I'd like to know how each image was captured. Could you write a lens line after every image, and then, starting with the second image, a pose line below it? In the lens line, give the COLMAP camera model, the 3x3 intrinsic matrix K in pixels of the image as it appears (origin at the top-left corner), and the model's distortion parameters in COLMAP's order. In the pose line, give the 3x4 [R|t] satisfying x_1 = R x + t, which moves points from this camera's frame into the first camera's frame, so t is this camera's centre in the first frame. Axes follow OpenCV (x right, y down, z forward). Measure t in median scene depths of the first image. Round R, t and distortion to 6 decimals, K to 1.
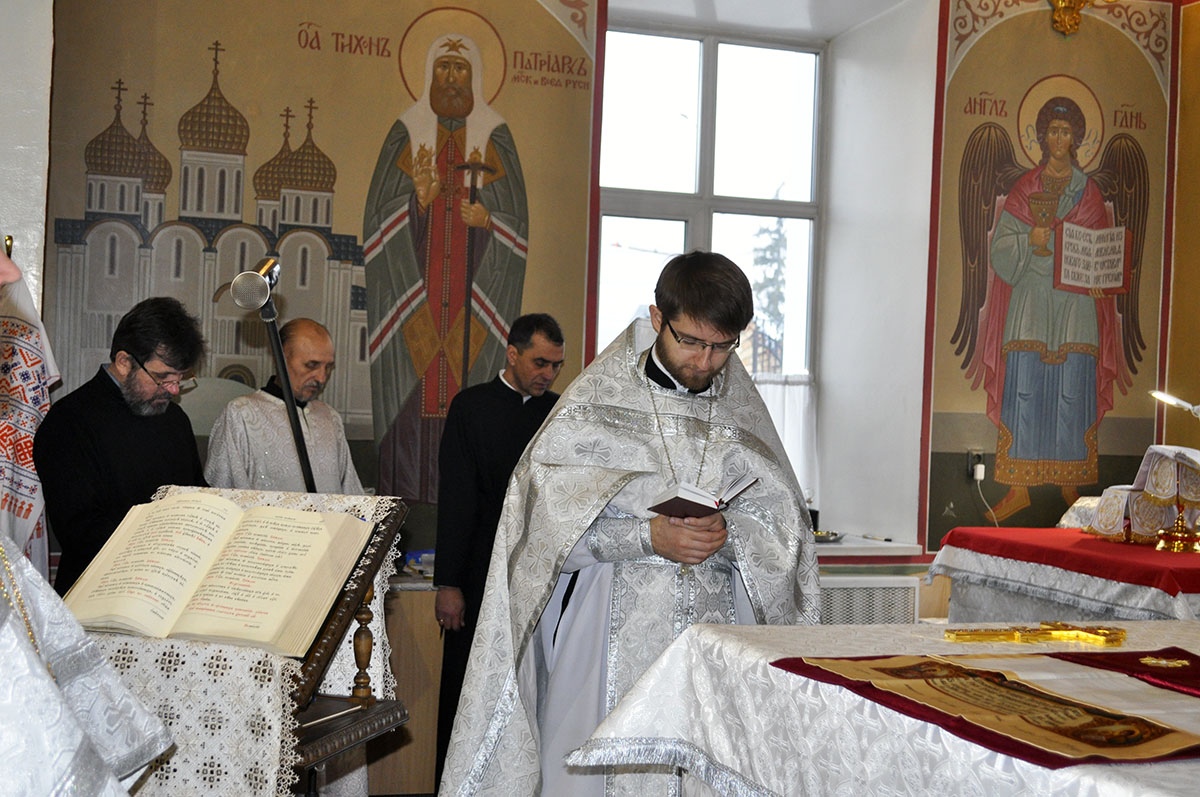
lens RADIAL K [[1764.9, 0, 600.0], [0, 1764.9, 398.5], [0, 0, 1]] dist [0.006281, -0.070647]
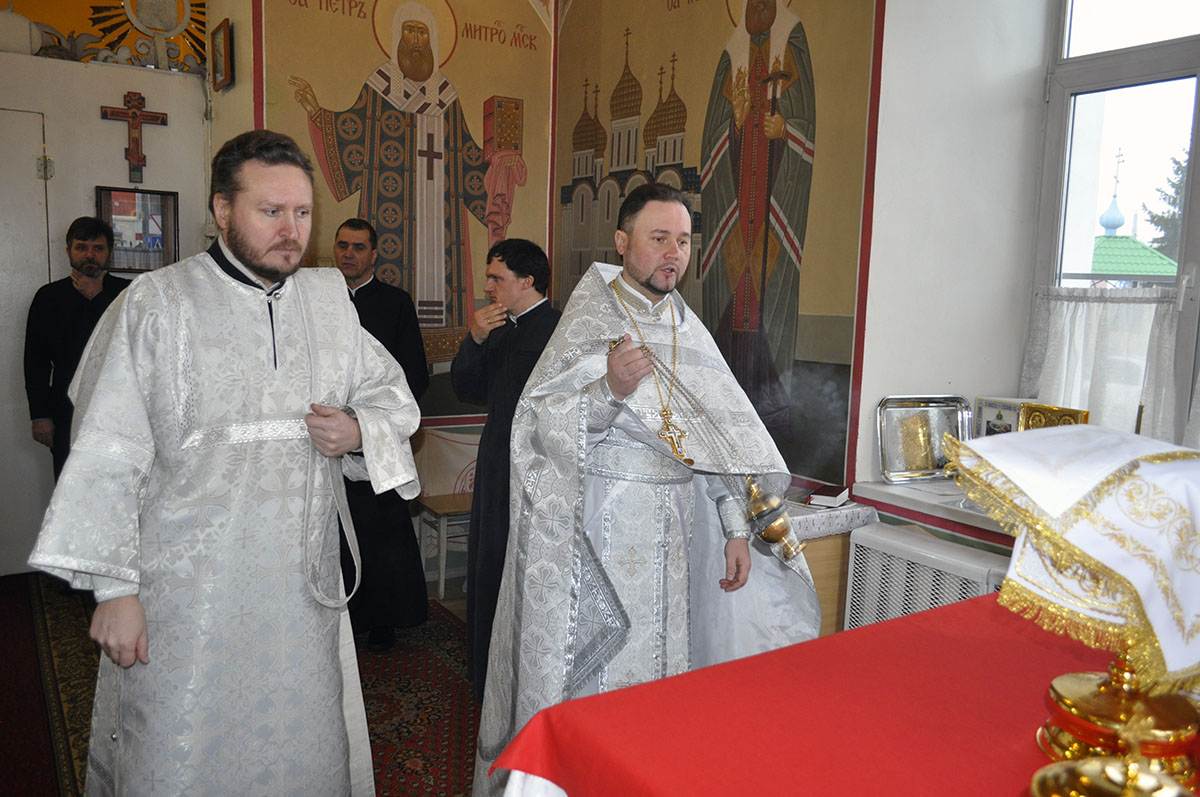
lens RADIAL K [[937.2, 0, 600.0], [0, 937.2, 398.5], [0, 0, 1]] dist [-0.012396, 0.003956]
pose [[0.221173, 0.087111, -0.971336, 0.433764], [-0.030261, 0.996136, 0.082444, 0.007119], [0.974765, 0.011160, 0.222954, 0.800956]]
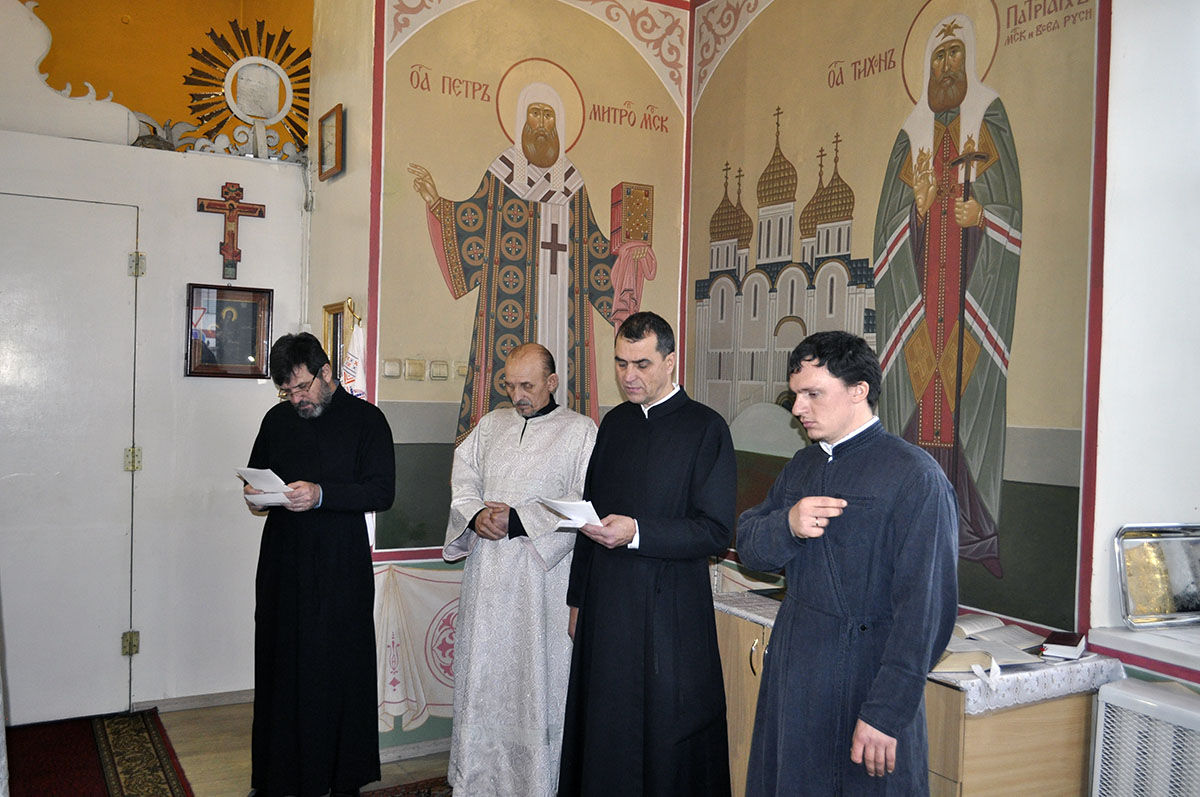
lens RADIAL K [[1047.3, 0, 600.1], [0, 1047.3, 397.2], [0, 0, 1]] dist [-0.014833, -0.008587]
pose [[0.165097, -0.017488, -0.986122, 0.407441], [-0.030765, 0.999265, -0.022872, 0.003247], [0.985797, 0.034114, 0.164438, 0.751156]]
